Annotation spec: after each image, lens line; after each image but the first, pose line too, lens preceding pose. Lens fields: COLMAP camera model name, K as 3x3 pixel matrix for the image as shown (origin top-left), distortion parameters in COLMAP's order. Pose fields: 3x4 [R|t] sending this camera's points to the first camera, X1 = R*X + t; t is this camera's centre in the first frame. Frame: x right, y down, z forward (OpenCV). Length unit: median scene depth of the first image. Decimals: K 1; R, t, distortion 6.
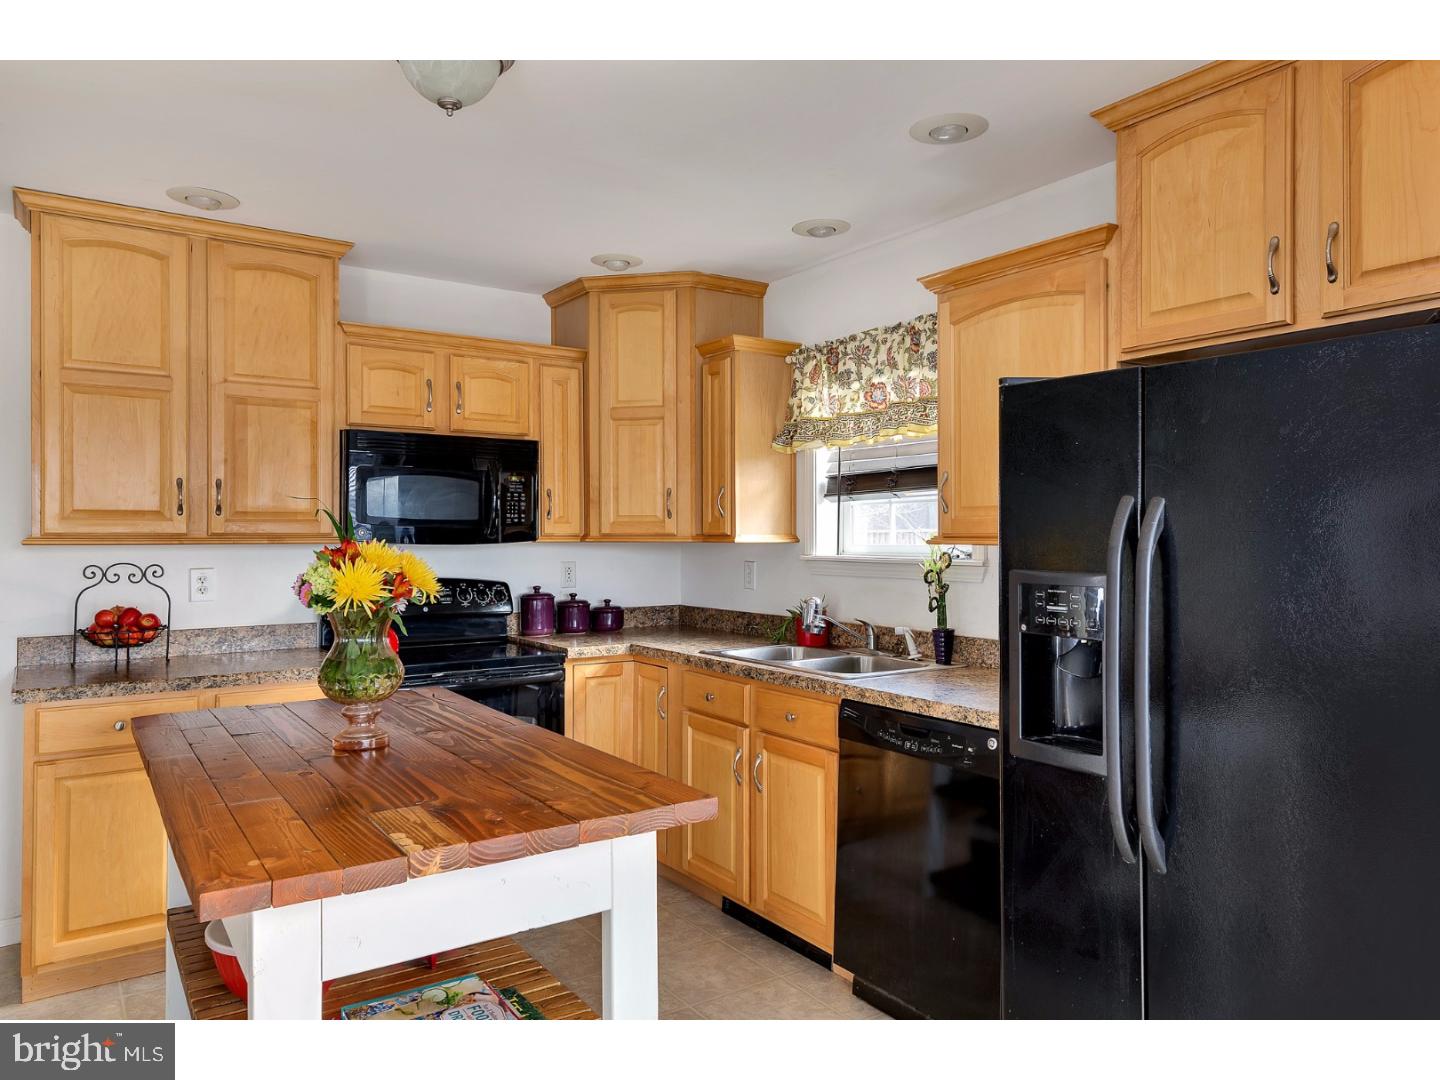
lens RADIAL K [[978.4, 0, 721.1], [0, 978.4, 528.1], [0, 0, 1]] dist [0.005997, 0.001128]
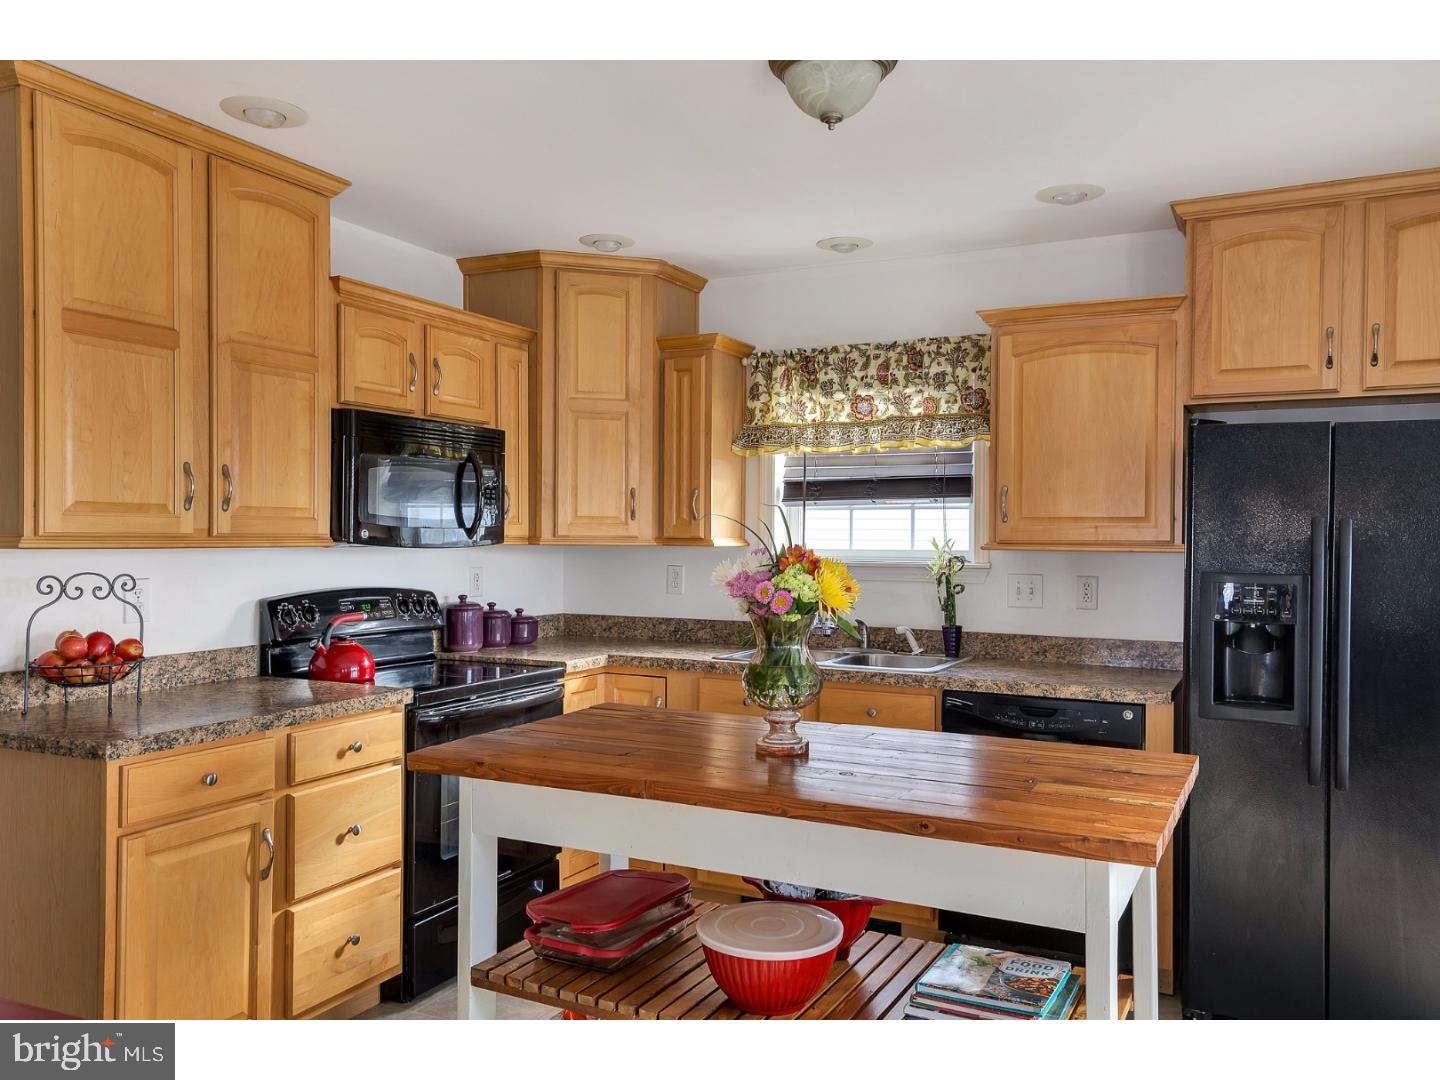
lens RADIAL K [[1118.8, 0, 723.8], [0, 1118.8, 545.5], [0, 0, 1]] dist [0.014013, 0.013678]
pose [[0.876319, 0.003350, 0.481720, -0.549804], [-0.012344, 0.999804, 0.015503, -0.003886], [-0.481574, -0.019532, 0.876188, 0.015862]]
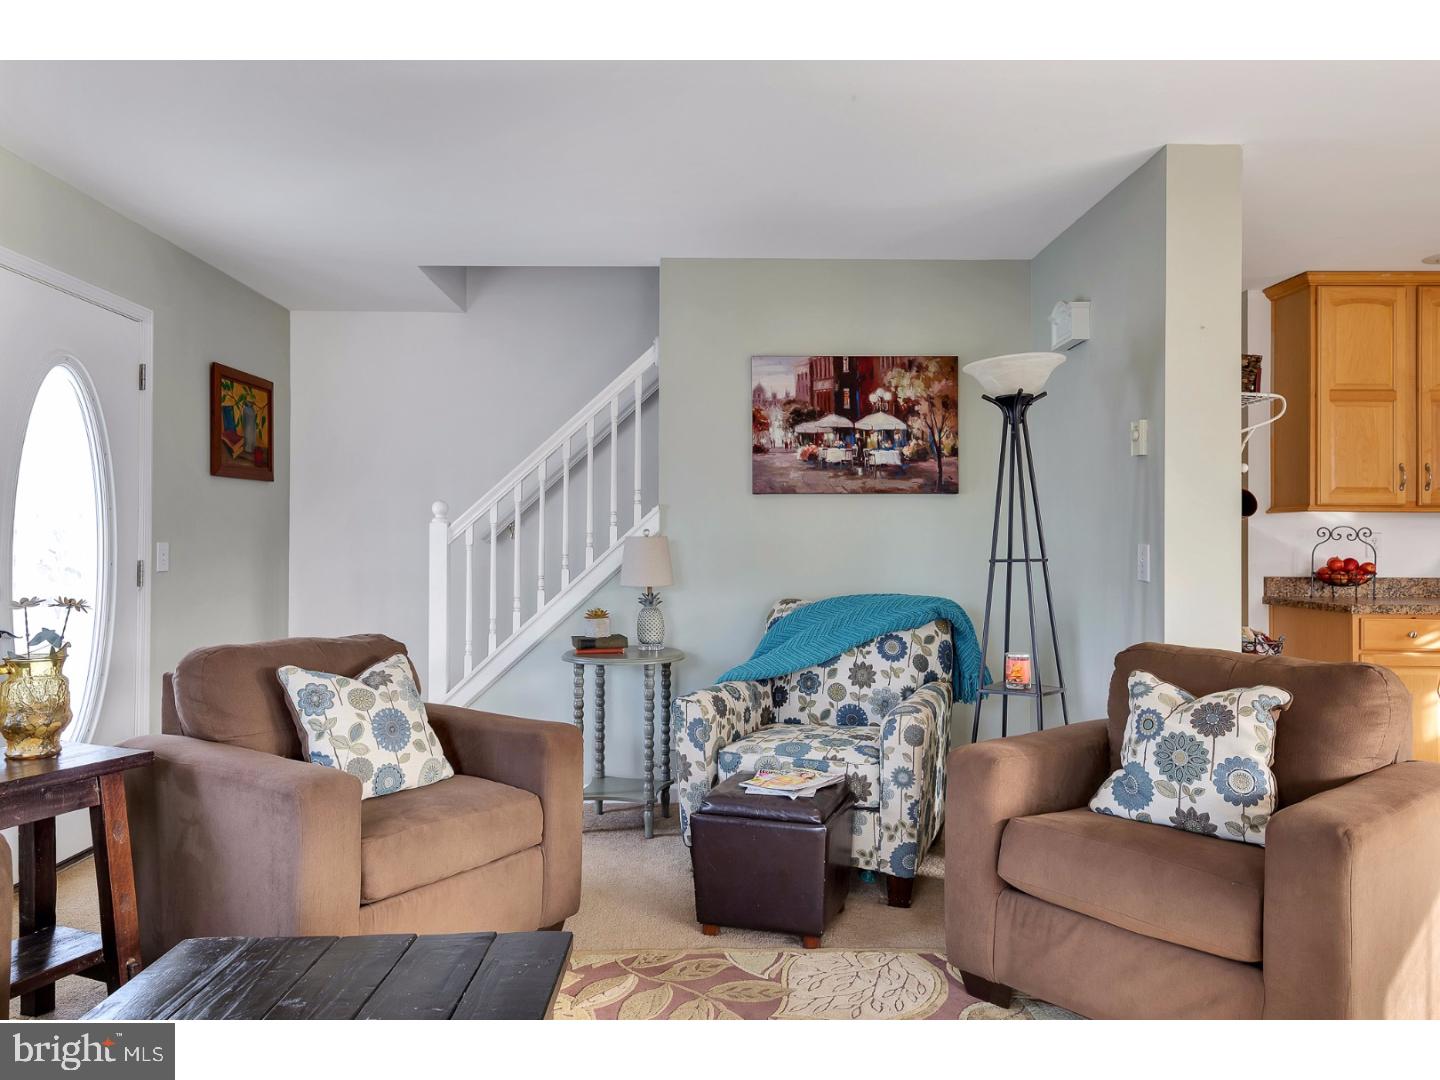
lens RADIAL K [[977.7, 0, 728.9], [0, 977.7, 532.6], [0, 0, 1]] dist [0.028210, -0.002409]
pose [[0.833572, -0.000188, -0.552411, -0.516993], [-0.002741, 0.999986, -0.004476, 0.049268], [0.552404, 0.005245, 0.833560, -0.610095]]
